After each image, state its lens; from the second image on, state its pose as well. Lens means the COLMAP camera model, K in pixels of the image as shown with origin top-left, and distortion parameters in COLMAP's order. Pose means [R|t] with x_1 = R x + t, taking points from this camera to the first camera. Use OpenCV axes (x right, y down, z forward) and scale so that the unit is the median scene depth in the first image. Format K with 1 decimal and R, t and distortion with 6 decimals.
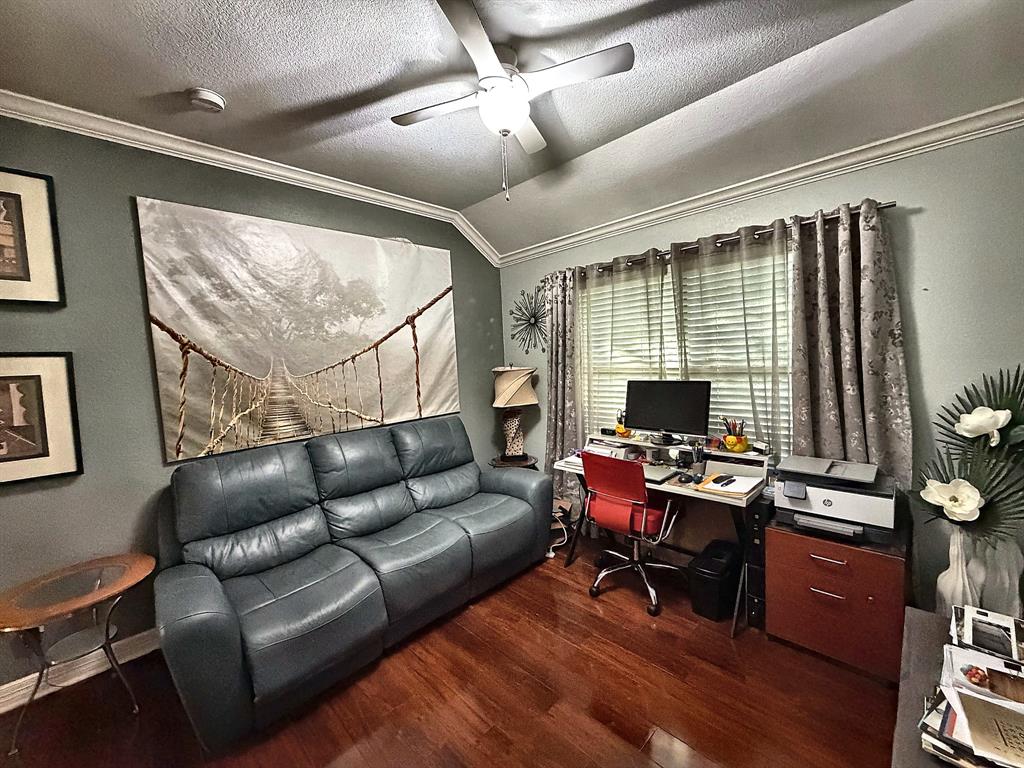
lens RADIAL K [[411.8, 0, 509.3], [0, 411.8, 382.2], [0, 0, 1]] dist [0.009780, 0.000004]
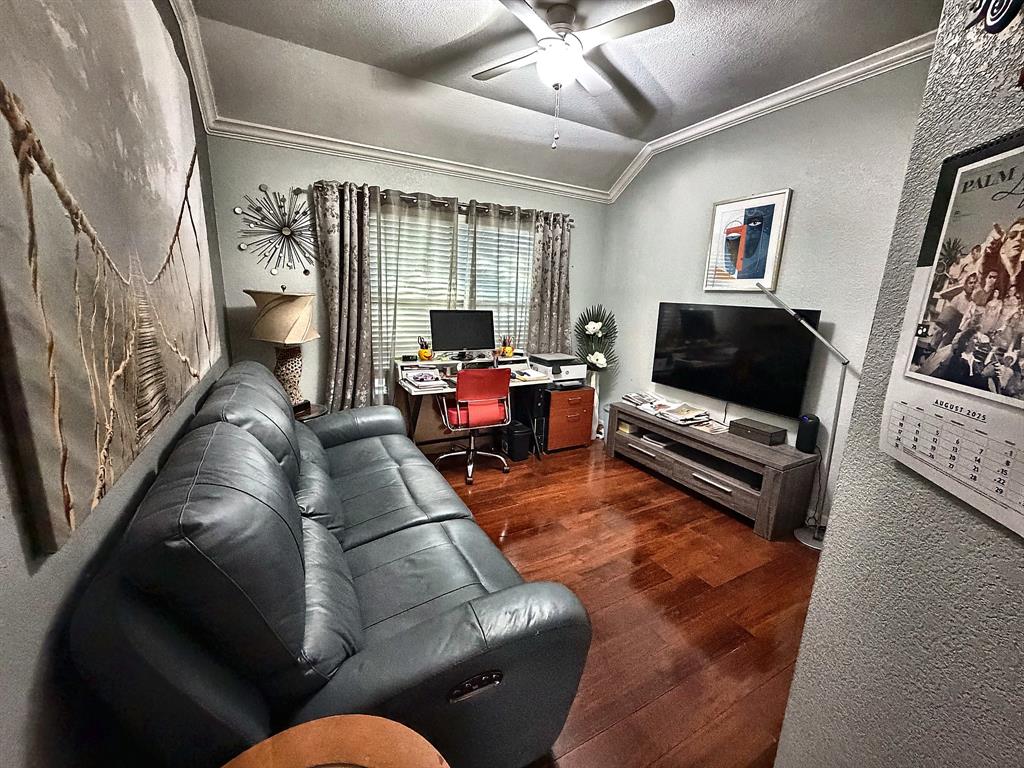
lens RADIAL K [[411.8, 0, 509.3], [0, 411.8, 382.2], [0, 0, 1]] dist [0.009780, 0.000004]
pose [[0.277175, -0.145382, 0.949757, -0.893123], [0.013170, 0.988968, 0.147541, 0.032811], [-0.960729, -0.028386, 0.276032, 0.548505]]
